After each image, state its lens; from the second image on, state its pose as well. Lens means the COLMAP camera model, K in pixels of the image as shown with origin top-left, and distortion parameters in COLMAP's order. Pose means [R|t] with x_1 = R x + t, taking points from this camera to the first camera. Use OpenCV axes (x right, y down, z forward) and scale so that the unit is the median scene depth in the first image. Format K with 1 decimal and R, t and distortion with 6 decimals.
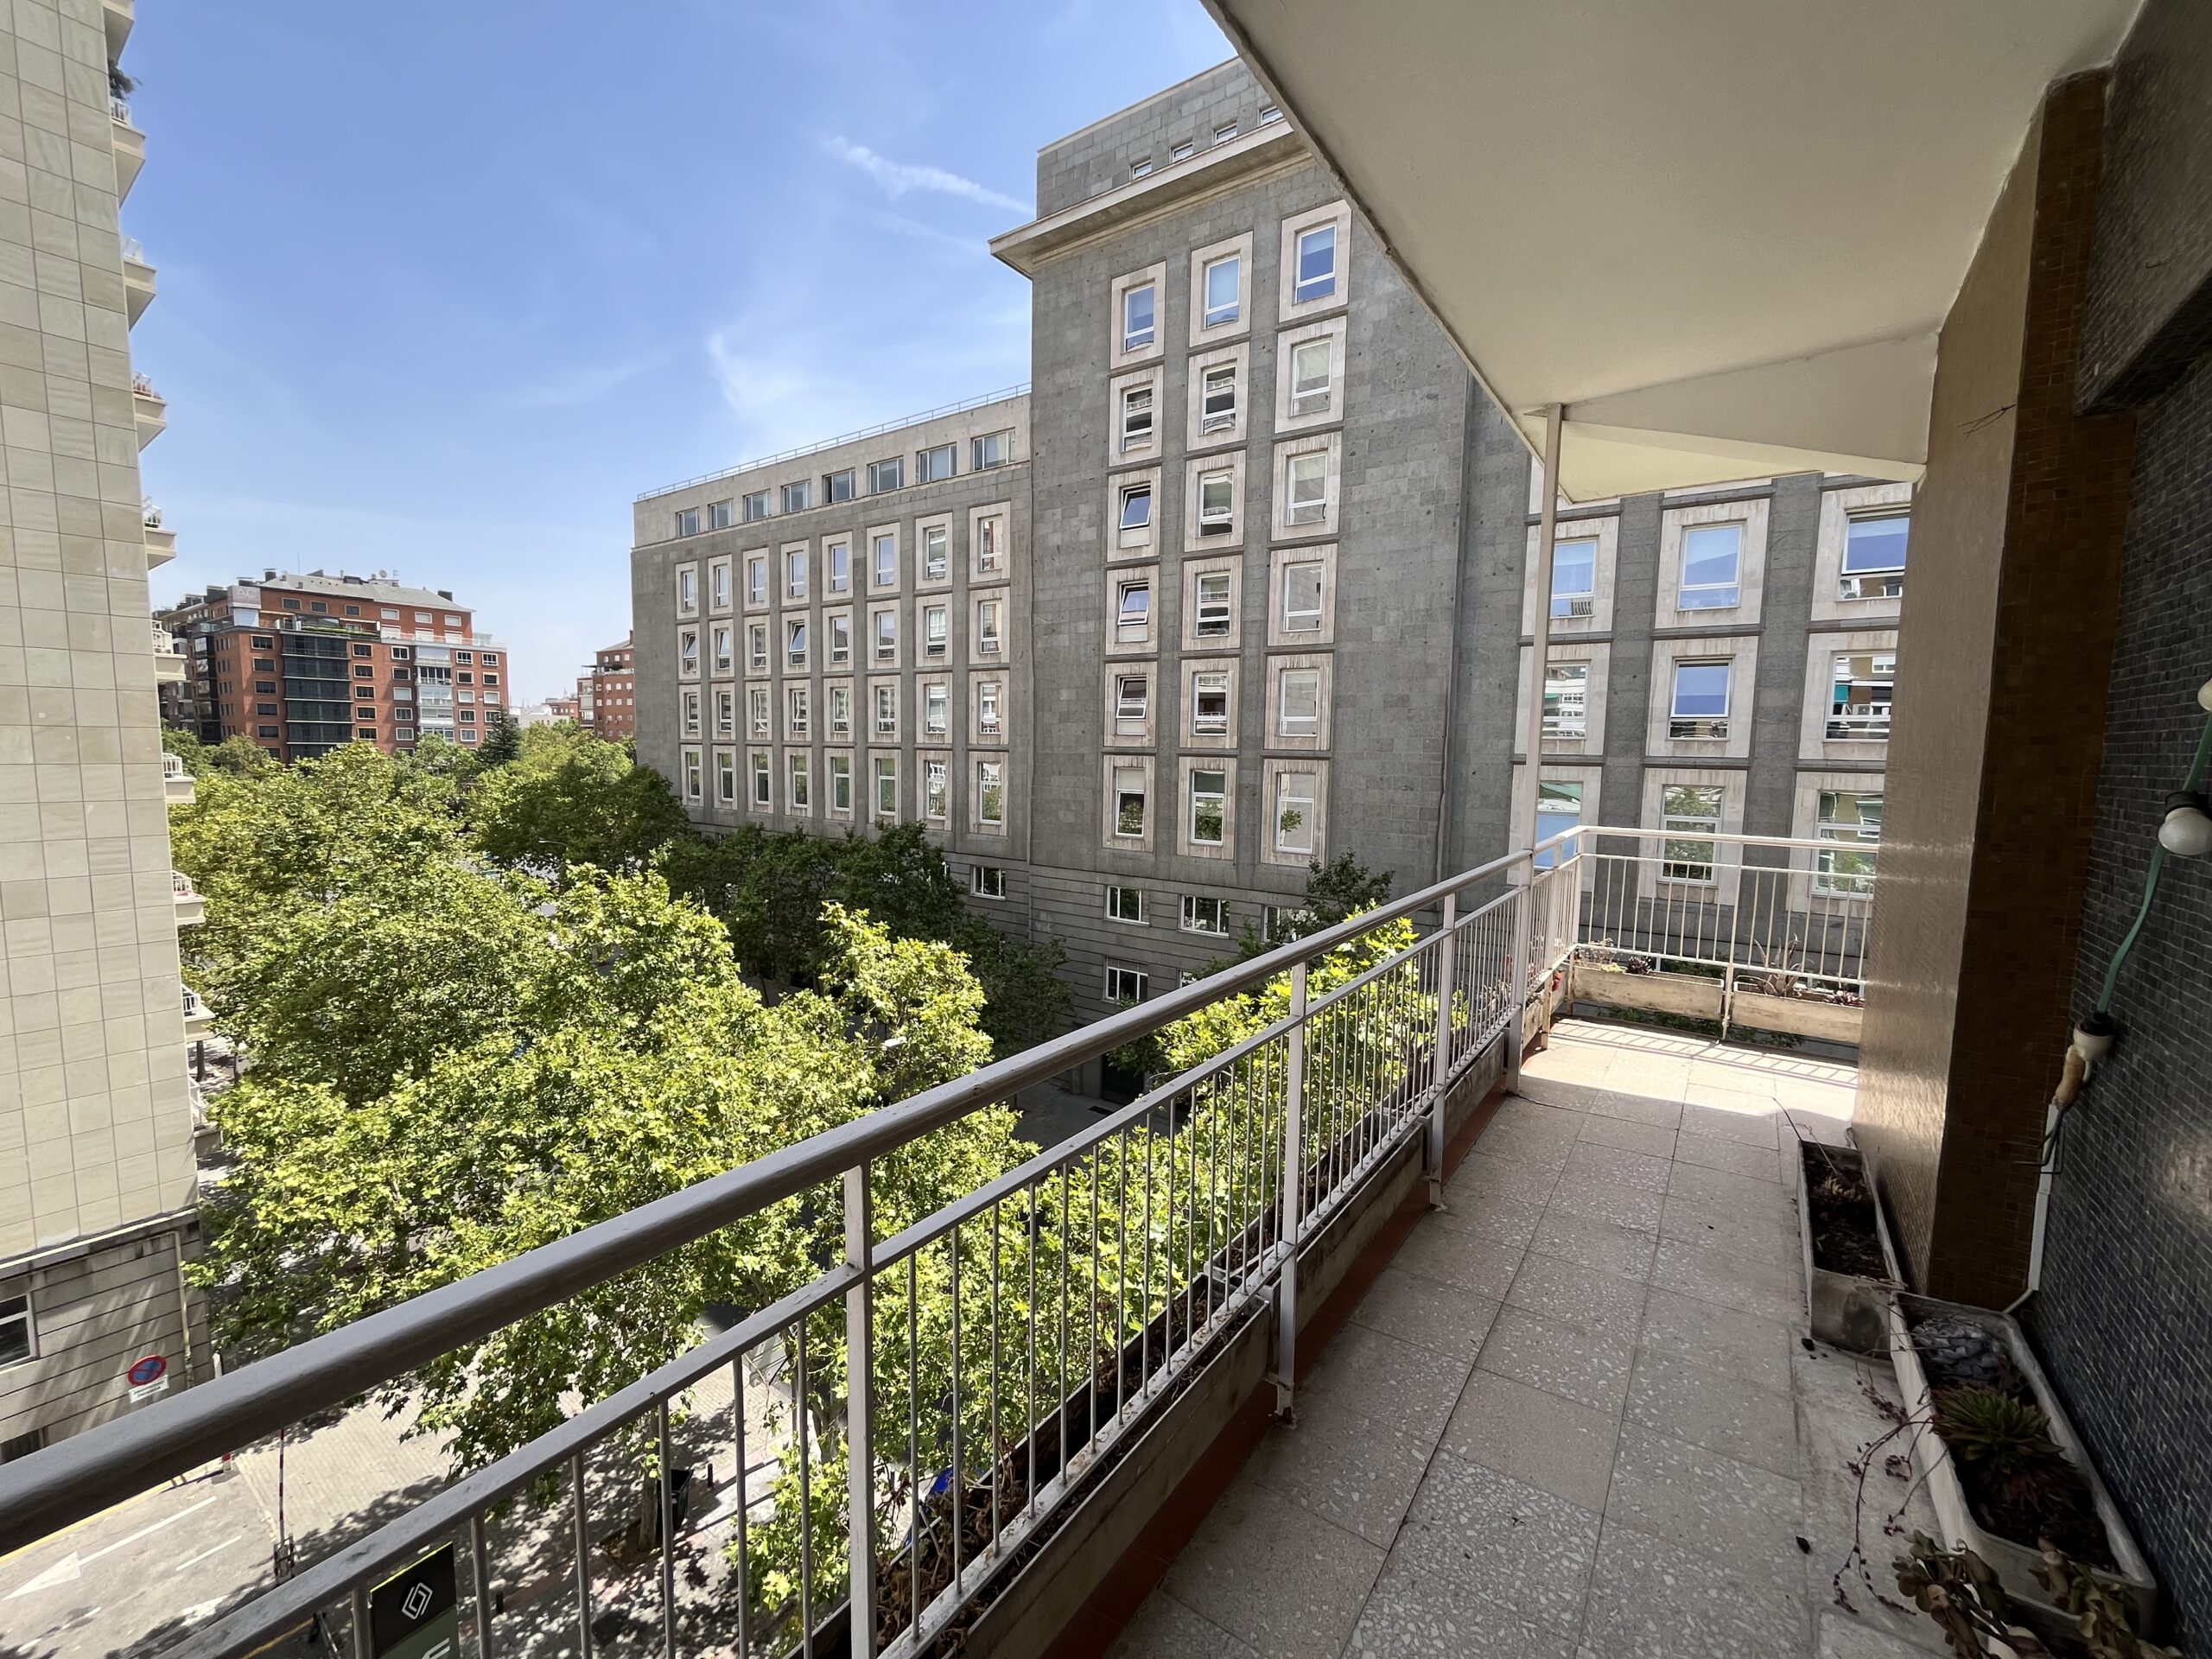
lens RADIAL K [[907.0, 0, 1108.5], [0, 907.0, 832.3], [0, 0, 1]] dist [0.000449, -0.000083]
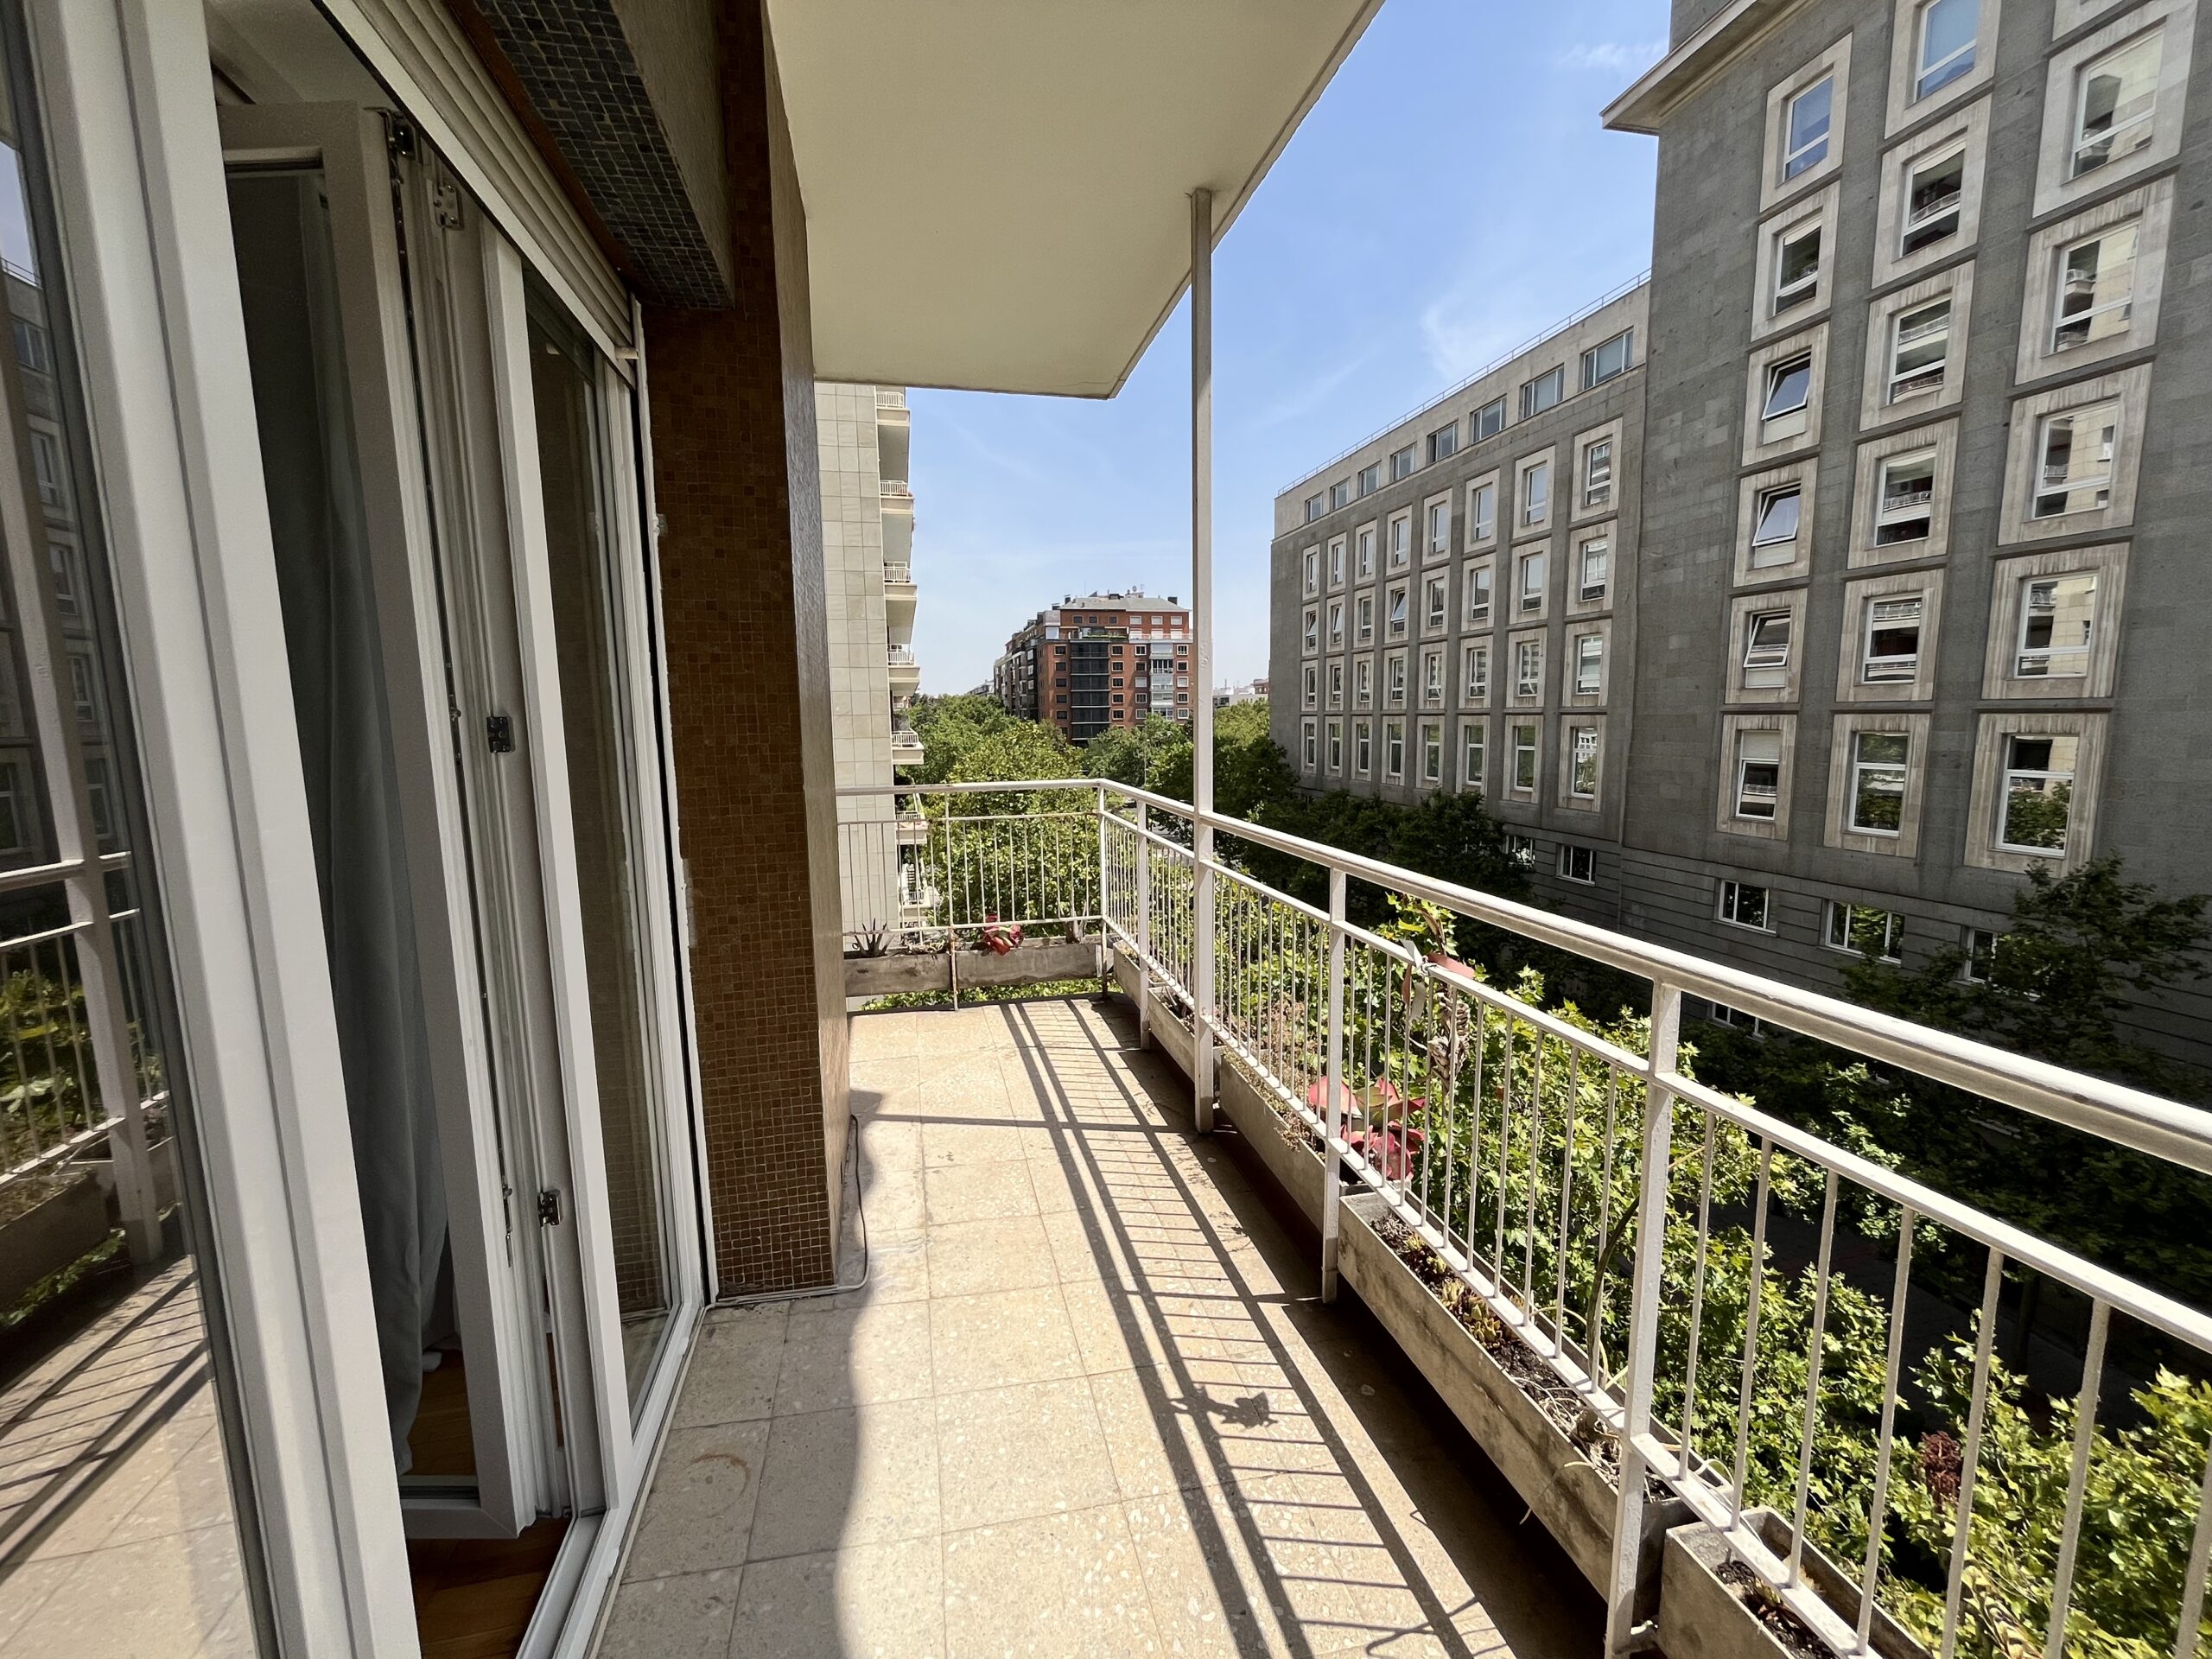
lens RADIAL K [[907.0, 0, 1105.6], [0, 907.0, 833.7], [0, 0, 1]] dist [0.000449, -0.000083]
pose [[0.746114, 0.060429, -0.663071, 0.112570], [-0.038564, 0.998123, 0.047570, 0.001548], [0.664701, -0.009922, 0.747044, 0.041485]]
